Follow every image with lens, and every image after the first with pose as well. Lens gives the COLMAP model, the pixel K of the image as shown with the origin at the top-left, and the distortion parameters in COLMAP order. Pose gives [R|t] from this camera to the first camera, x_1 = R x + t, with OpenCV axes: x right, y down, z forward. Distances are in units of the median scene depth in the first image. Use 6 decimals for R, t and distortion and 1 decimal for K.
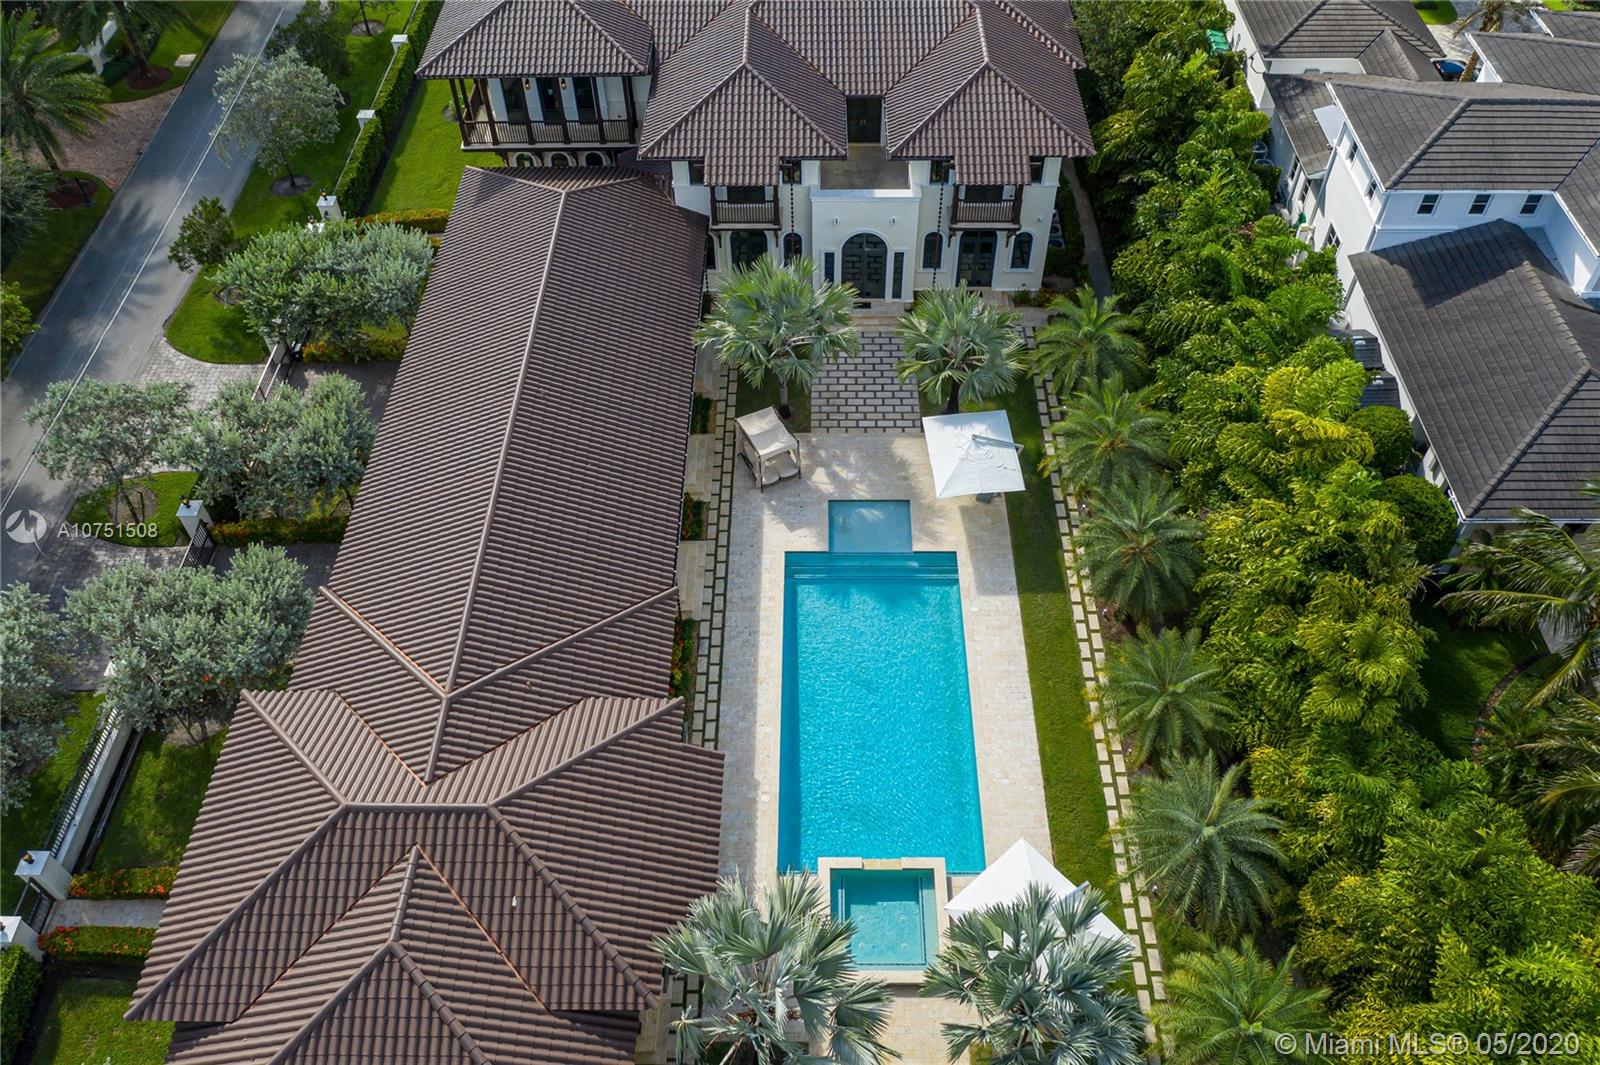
lens RADIAL K [[1243.1, 0, 805.9], [0, 1243.1, 539.1], [0, 0, 1]] dist [-0.036055, 0.060002]
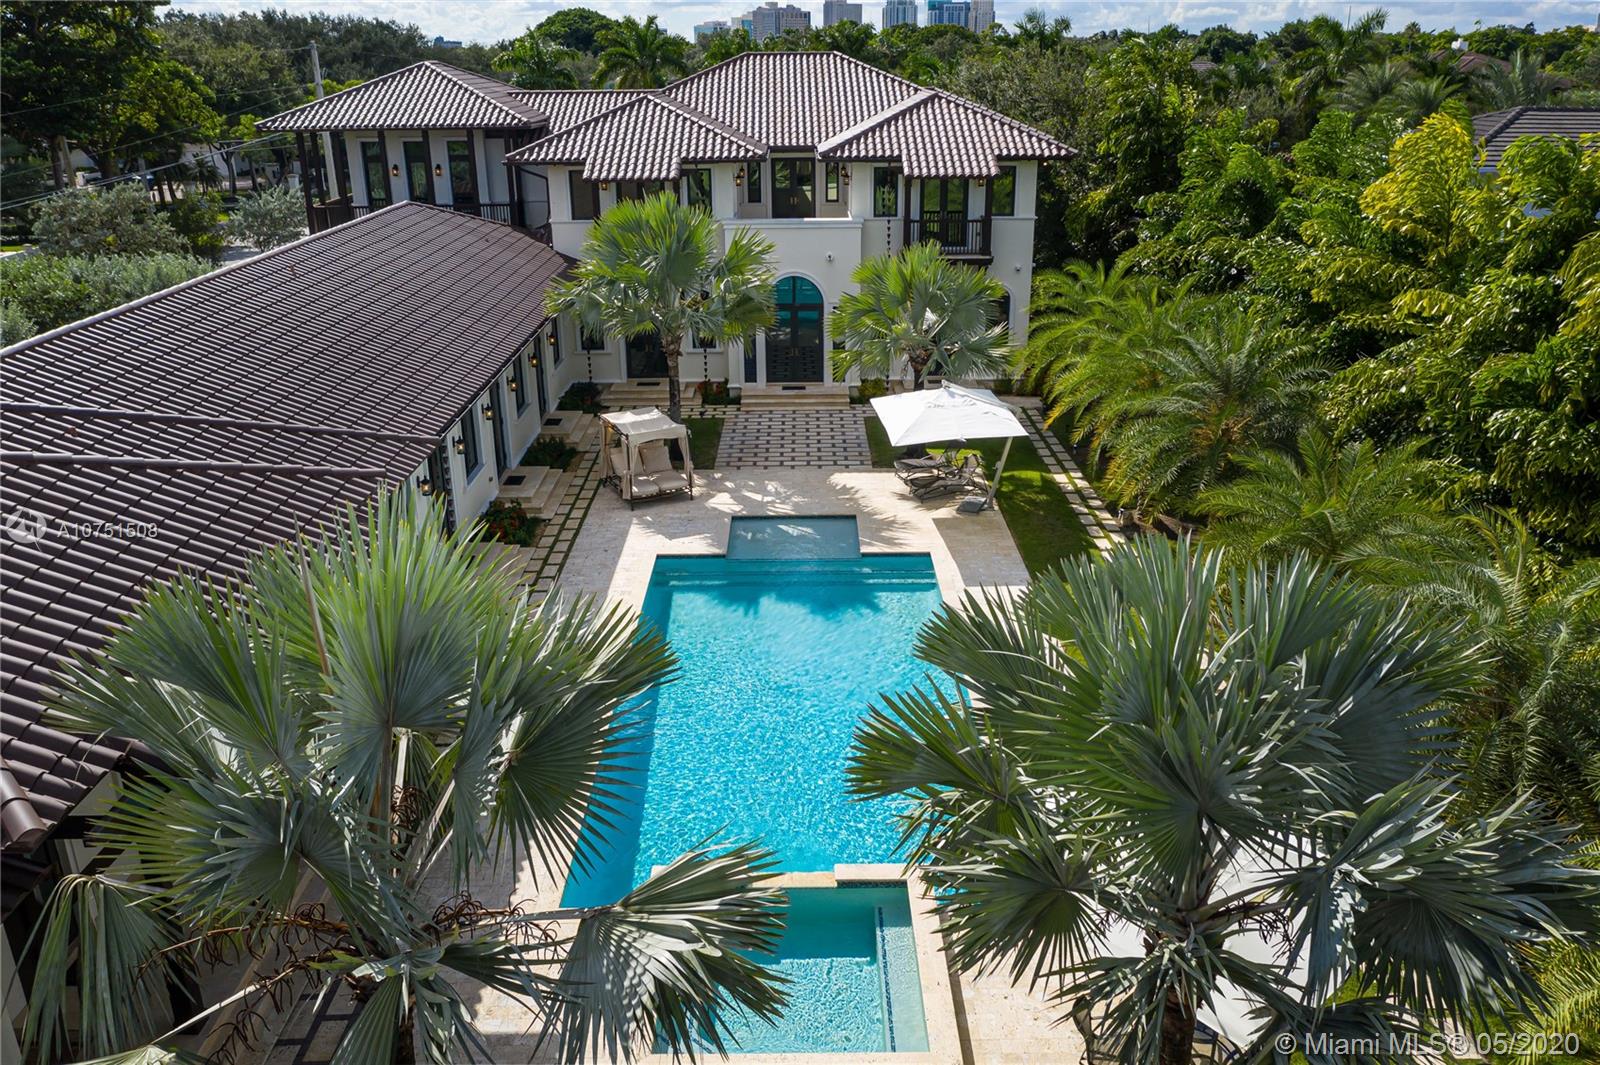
lens RADIAL K [[1243.1, 0, 805.9], [0, 1243.1, 539.1], [0, 0, 1]] dist [-0.036055, 0.060002]
pose [[0.999915, -0.000115, 0.013020, 0.048928], [0.006606, 0.866176, -0.499695, 0.305906], [-0.011220, 0.499739, 0.866104, 0.441240]]
